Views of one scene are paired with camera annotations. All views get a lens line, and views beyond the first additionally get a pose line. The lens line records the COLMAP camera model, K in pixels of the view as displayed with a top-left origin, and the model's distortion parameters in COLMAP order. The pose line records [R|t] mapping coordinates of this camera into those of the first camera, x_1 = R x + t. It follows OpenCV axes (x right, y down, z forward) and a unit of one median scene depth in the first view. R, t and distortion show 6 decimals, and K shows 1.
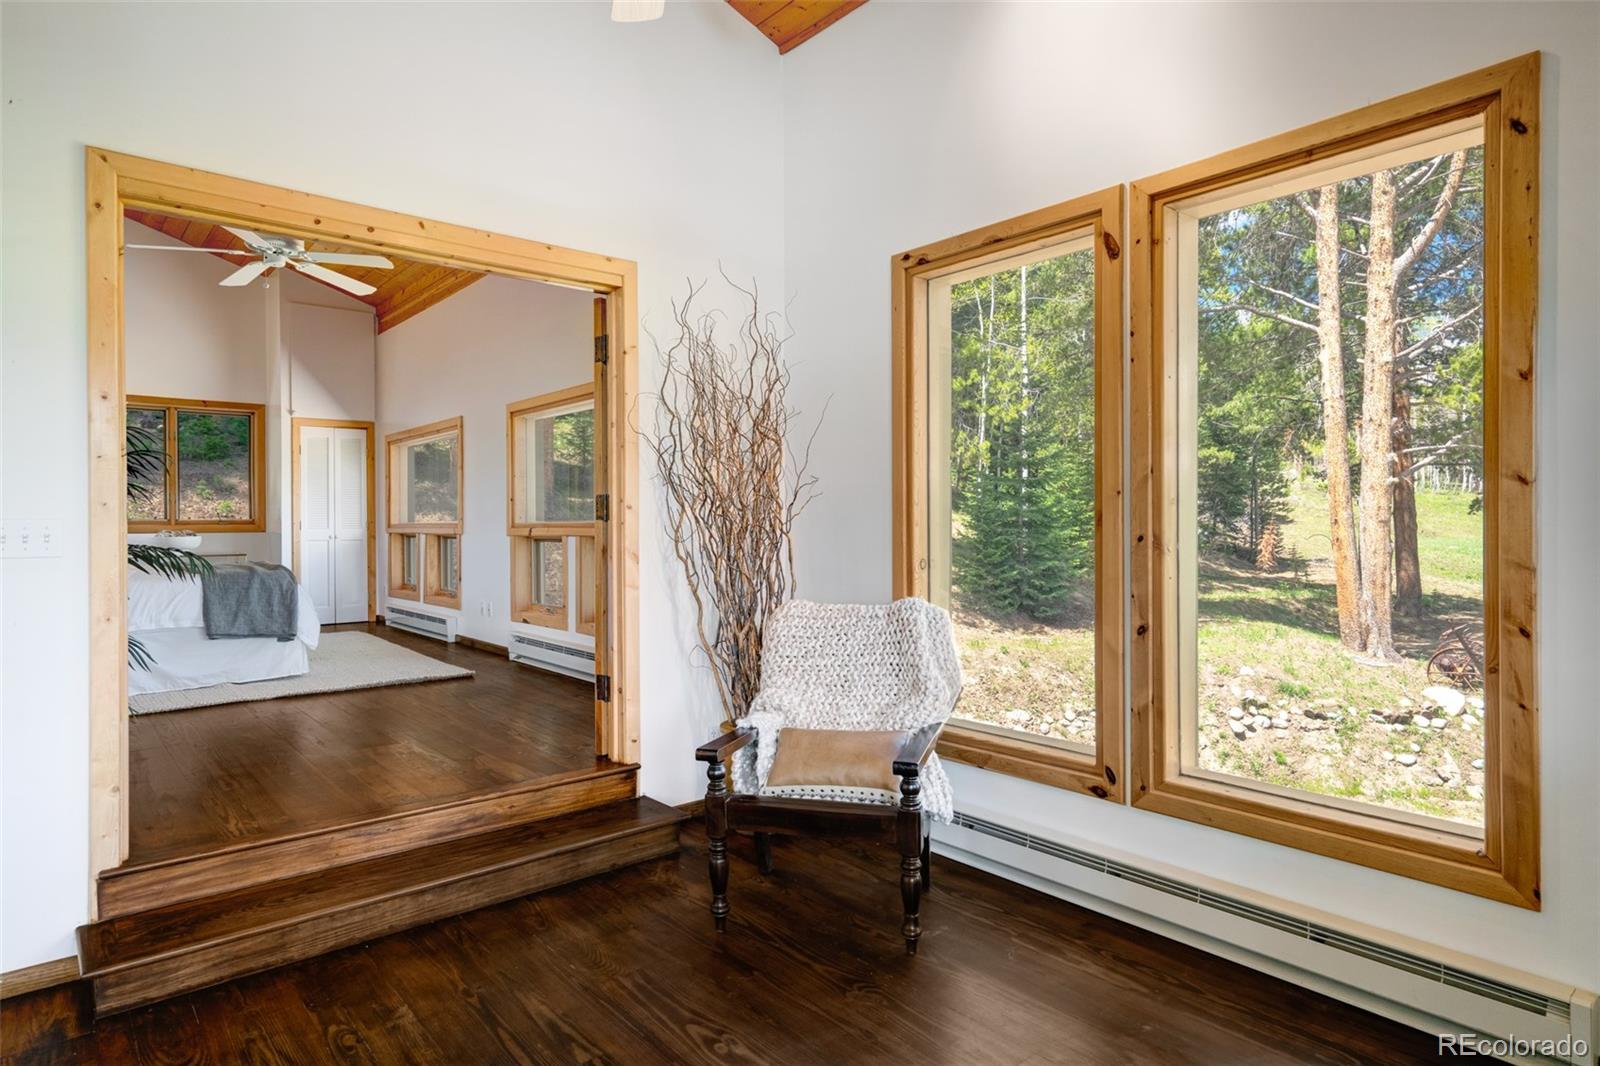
lens RADIAL K [[902.4, 0, 752.9], [0, 902.4, 526.4], [0, 0, 1]] dist [-0.004977, 0.018070]
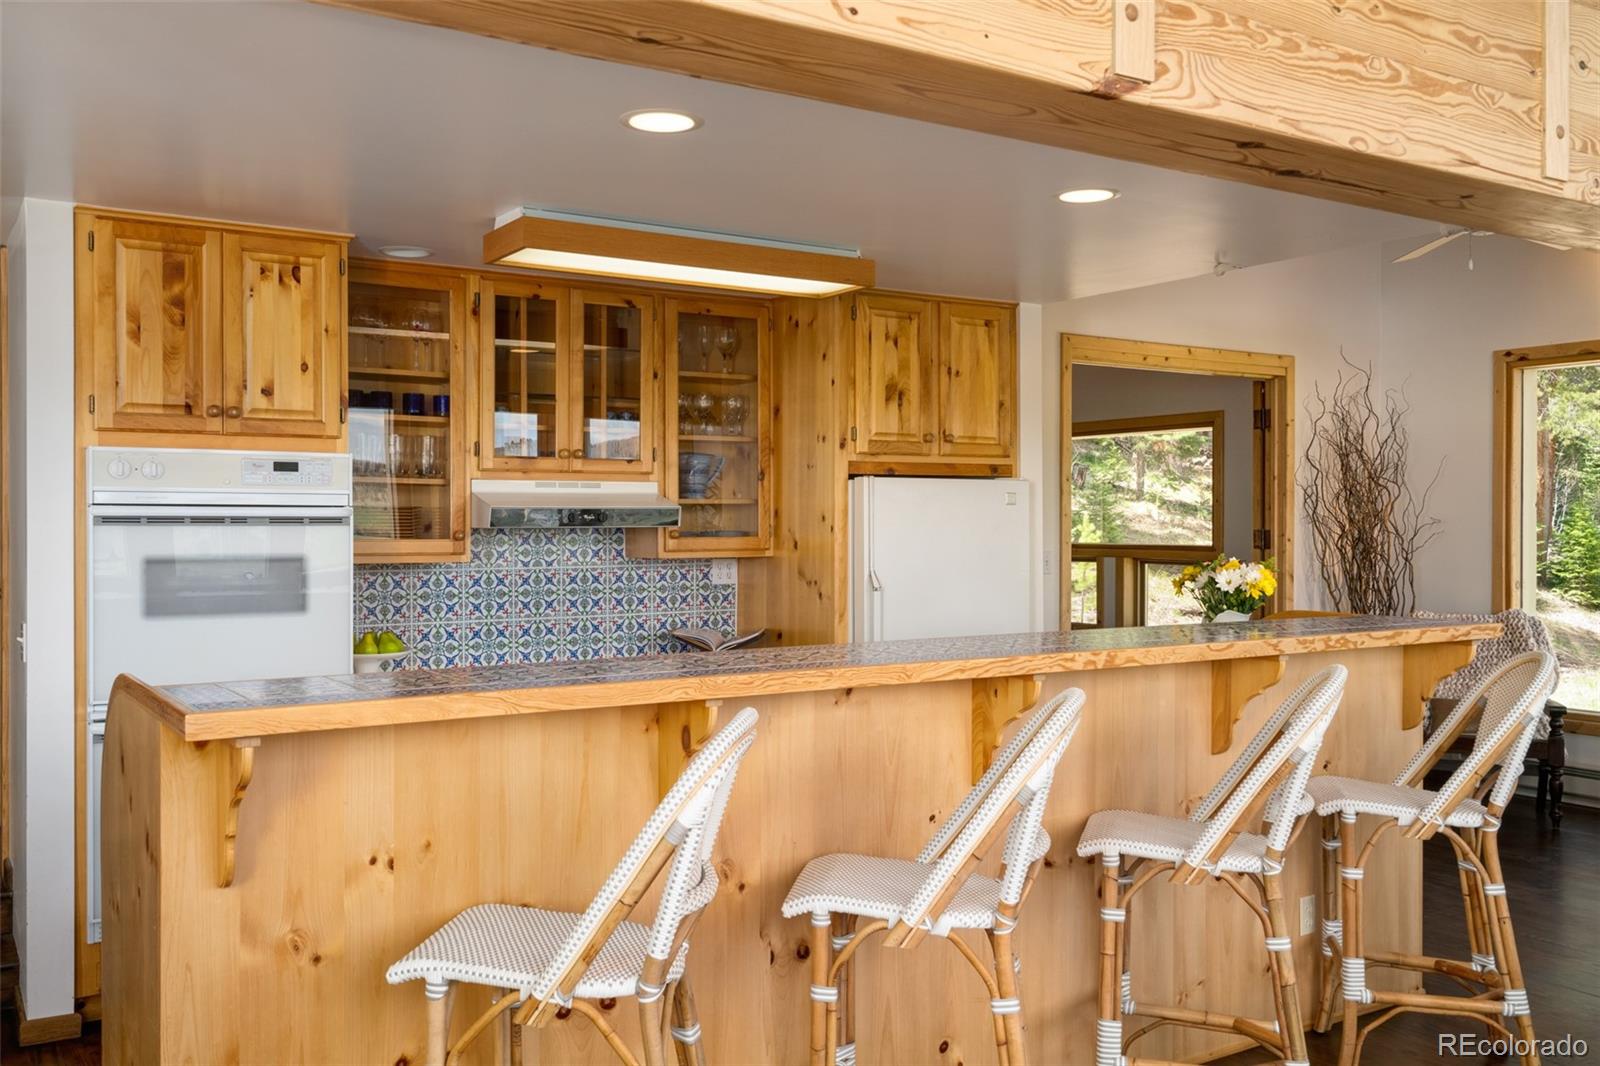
lens RADIAL K [[1418.7, 0, 800.0], [0, 1418.7, 533.0], [0, 0, 1]] dist [0.008098, 0.005528]
pose [[0.996133, 0.007462, -0.087545, -0.675079], [-0.007235, 0.999970, 0.002908, -0.032701], [0.087564, -0.002263, 0.996156, -1.163457]]
